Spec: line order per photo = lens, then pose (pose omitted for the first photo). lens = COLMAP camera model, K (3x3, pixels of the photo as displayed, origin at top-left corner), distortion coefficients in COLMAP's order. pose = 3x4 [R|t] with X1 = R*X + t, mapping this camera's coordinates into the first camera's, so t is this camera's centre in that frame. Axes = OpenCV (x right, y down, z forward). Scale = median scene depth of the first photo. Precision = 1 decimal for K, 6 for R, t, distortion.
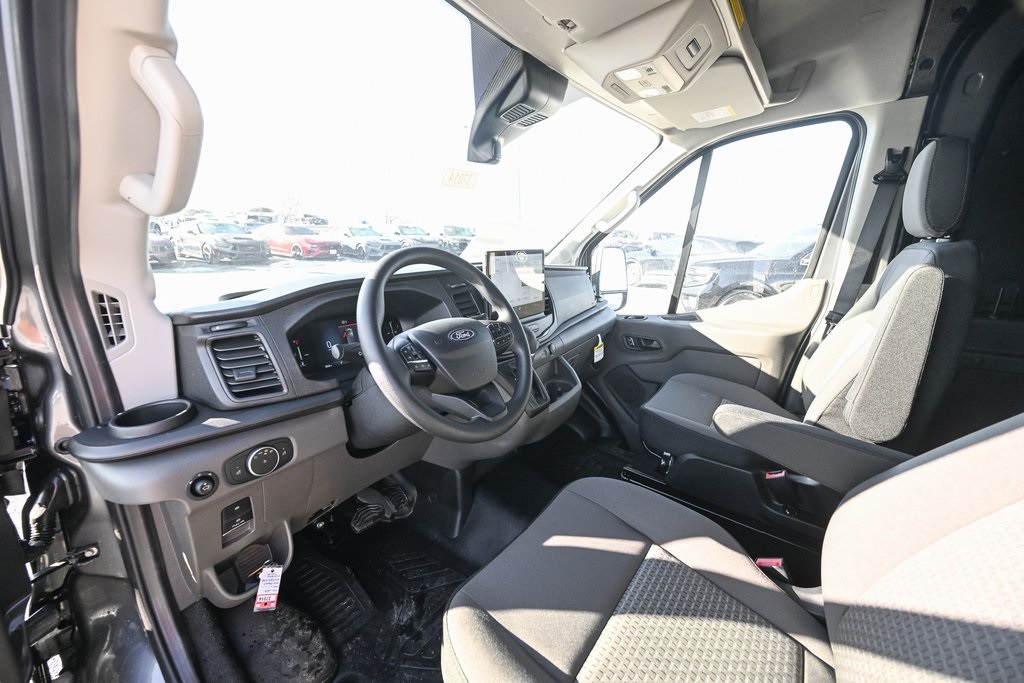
lens RADIAL K [[399.4, 0, 511.0], [0, 399.4, 344.1], [0, 0, 1]] dist [-0.001410, -0.000145]
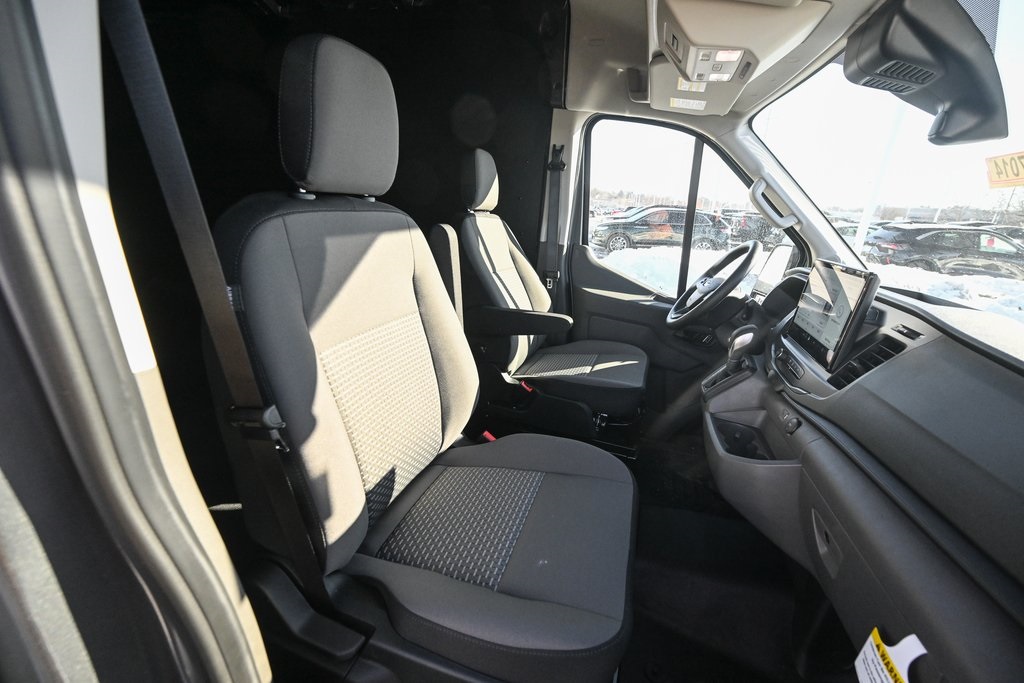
lens RADIAL K [[399.4, 0, 511.0], [0, 399.4, 344.1], [0, 0, 1]] dist [-0.001410, -0.000145]
pose [[-0.955634, -0.001146, -0.294553, 0.689520], [-0.171648, 0.814823, 0.553716, -0.353016], [0.239374, 0.579709, -0.778869, 1.271164]]
